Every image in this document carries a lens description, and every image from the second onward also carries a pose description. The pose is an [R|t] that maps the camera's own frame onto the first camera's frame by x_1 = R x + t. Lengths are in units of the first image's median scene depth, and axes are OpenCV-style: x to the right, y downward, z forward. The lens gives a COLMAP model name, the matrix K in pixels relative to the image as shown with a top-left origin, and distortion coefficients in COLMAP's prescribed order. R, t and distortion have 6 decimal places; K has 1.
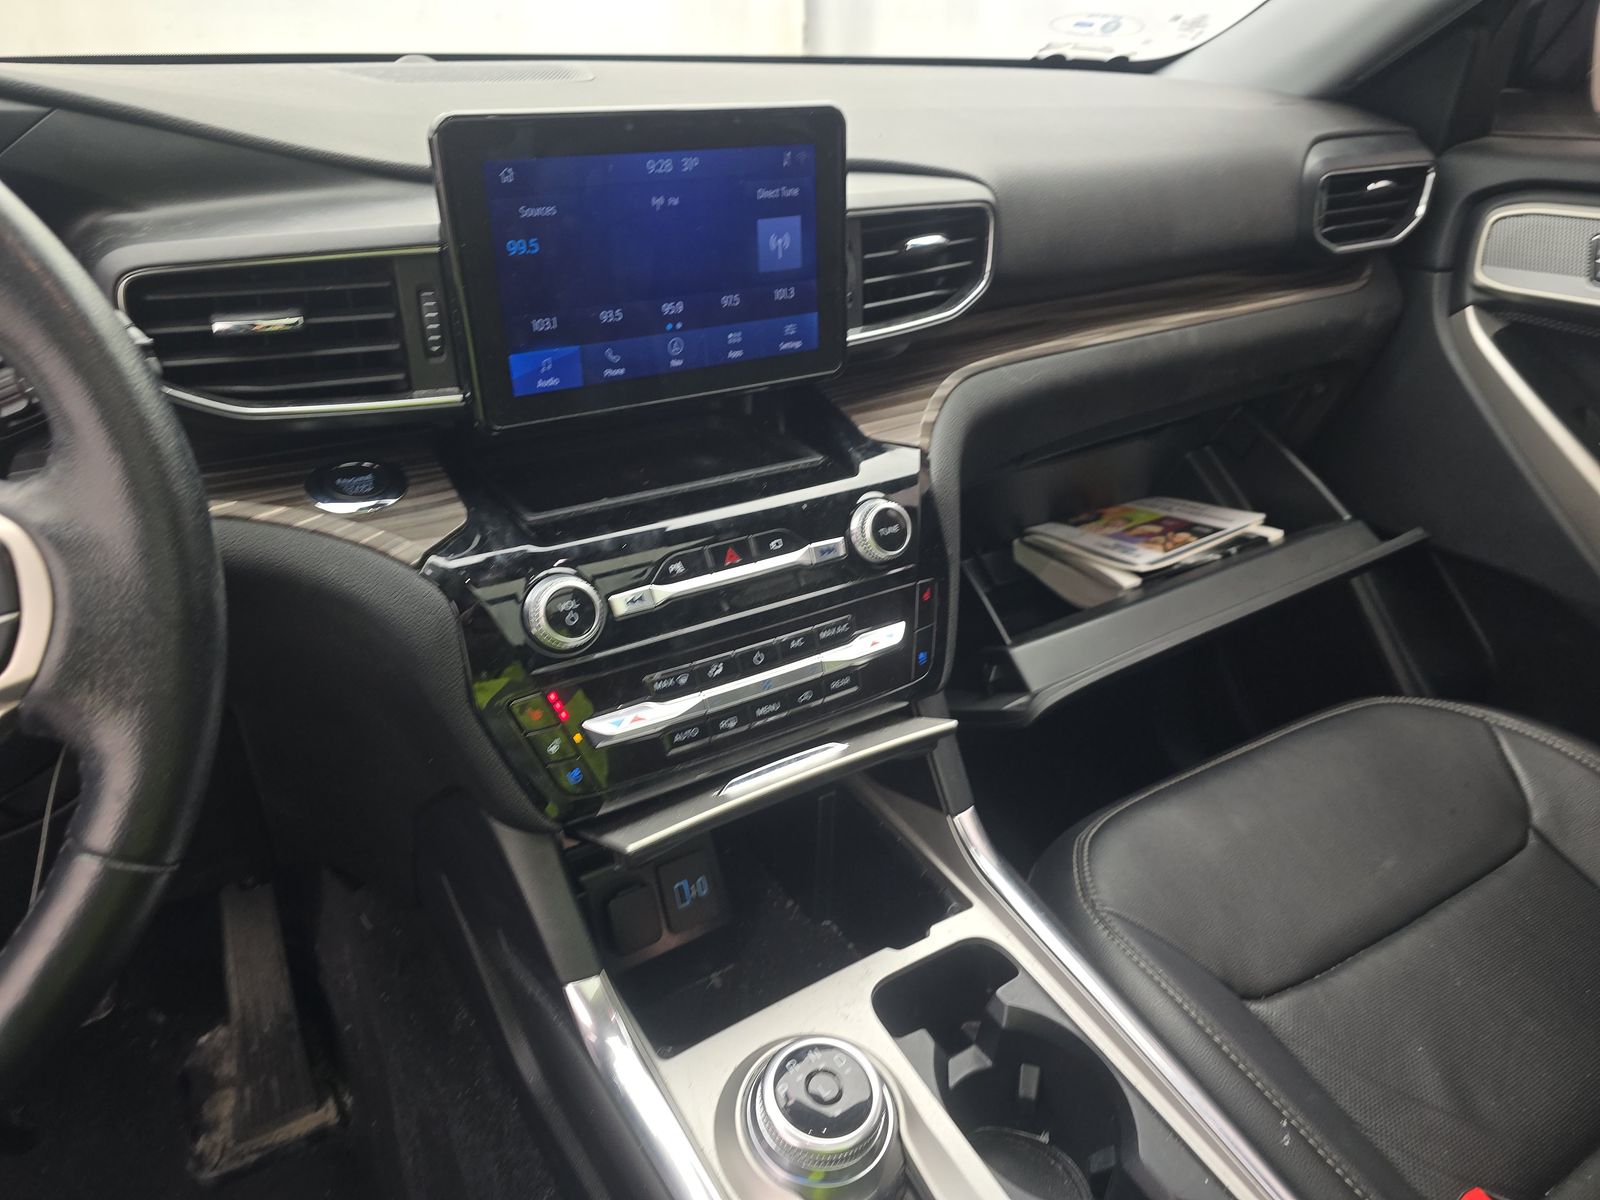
lens RADIAL K [[1044.5, 0, 789.2], [0, 1044.5, 603.2], [0, 0, 1]] dist [0.001865, -0.002692]
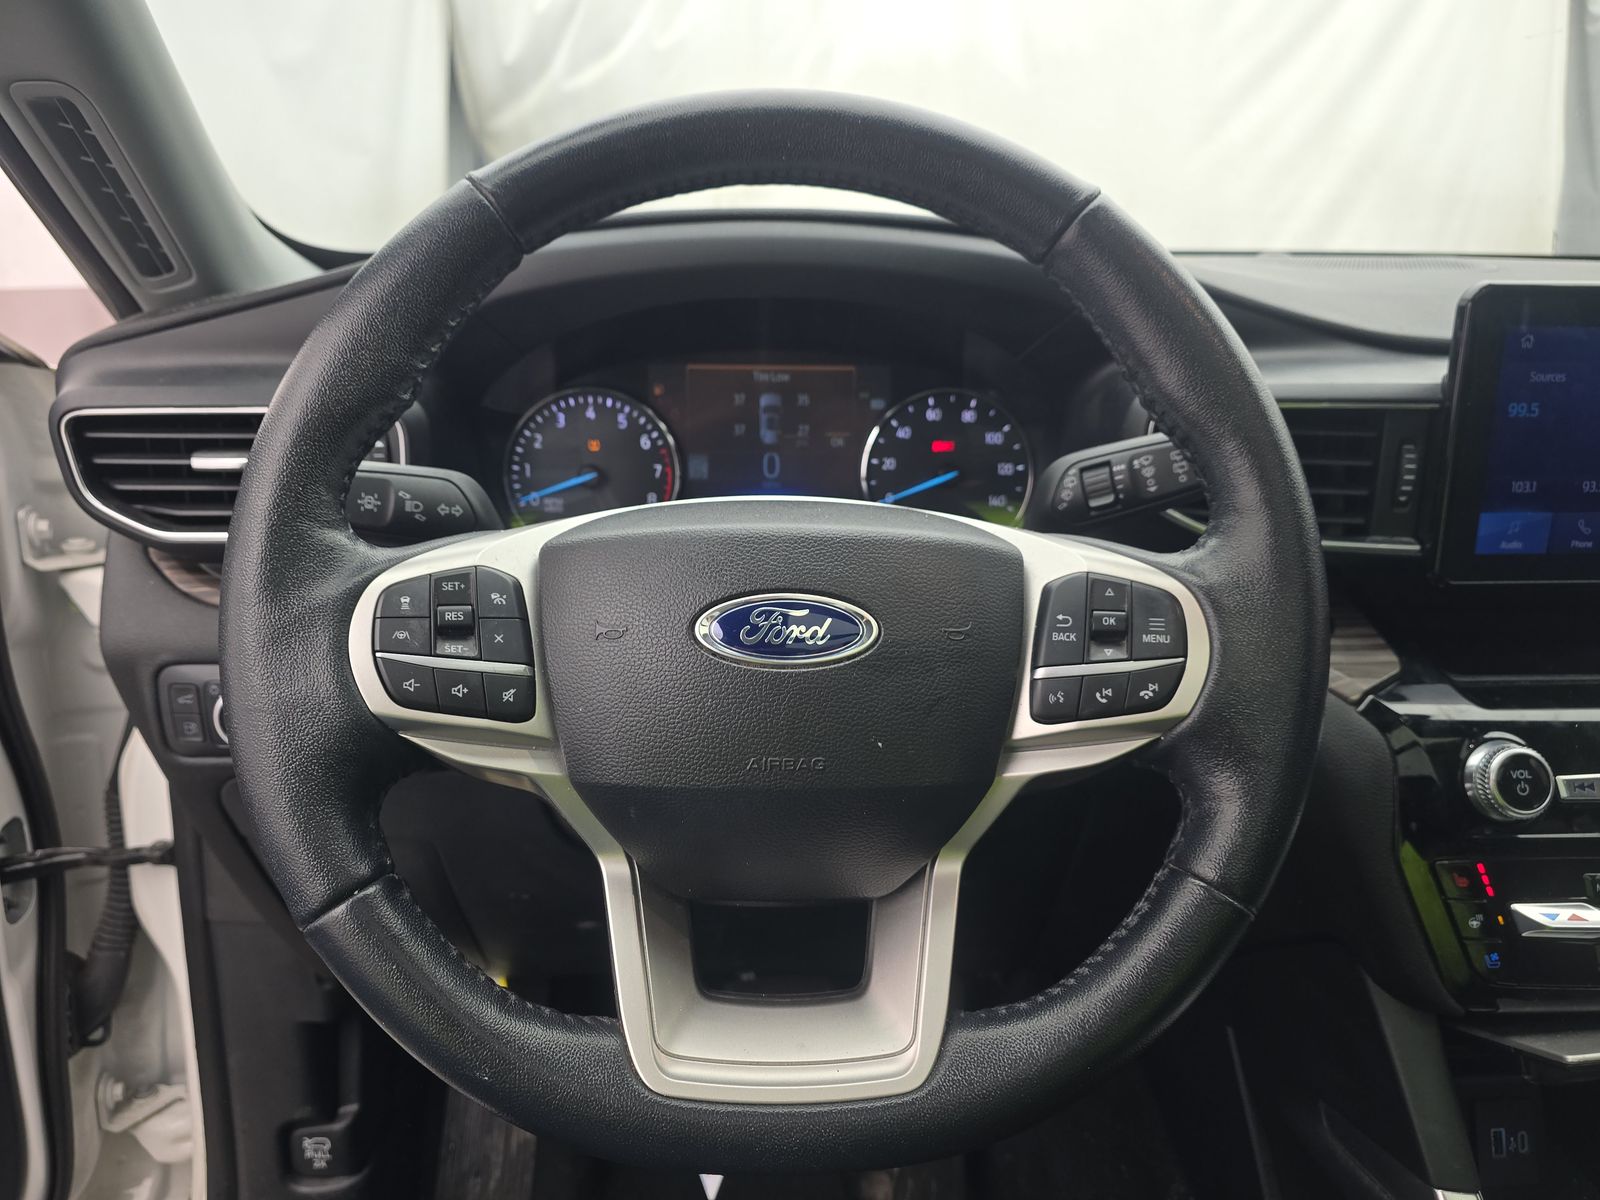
lens RADIAL K [[1059.2, 0, 800.0], [0, 1059.2, 600.0], [0, 0, 1]] dist [-0.029444, -0.000191]
pose [[0.862632, 0.143695, -0.484993, -0.333988], [-0.231455, 0.964669, -0.125864, 0.117274], [0.449771, 0.220828, 0.865414, -0.131136]]
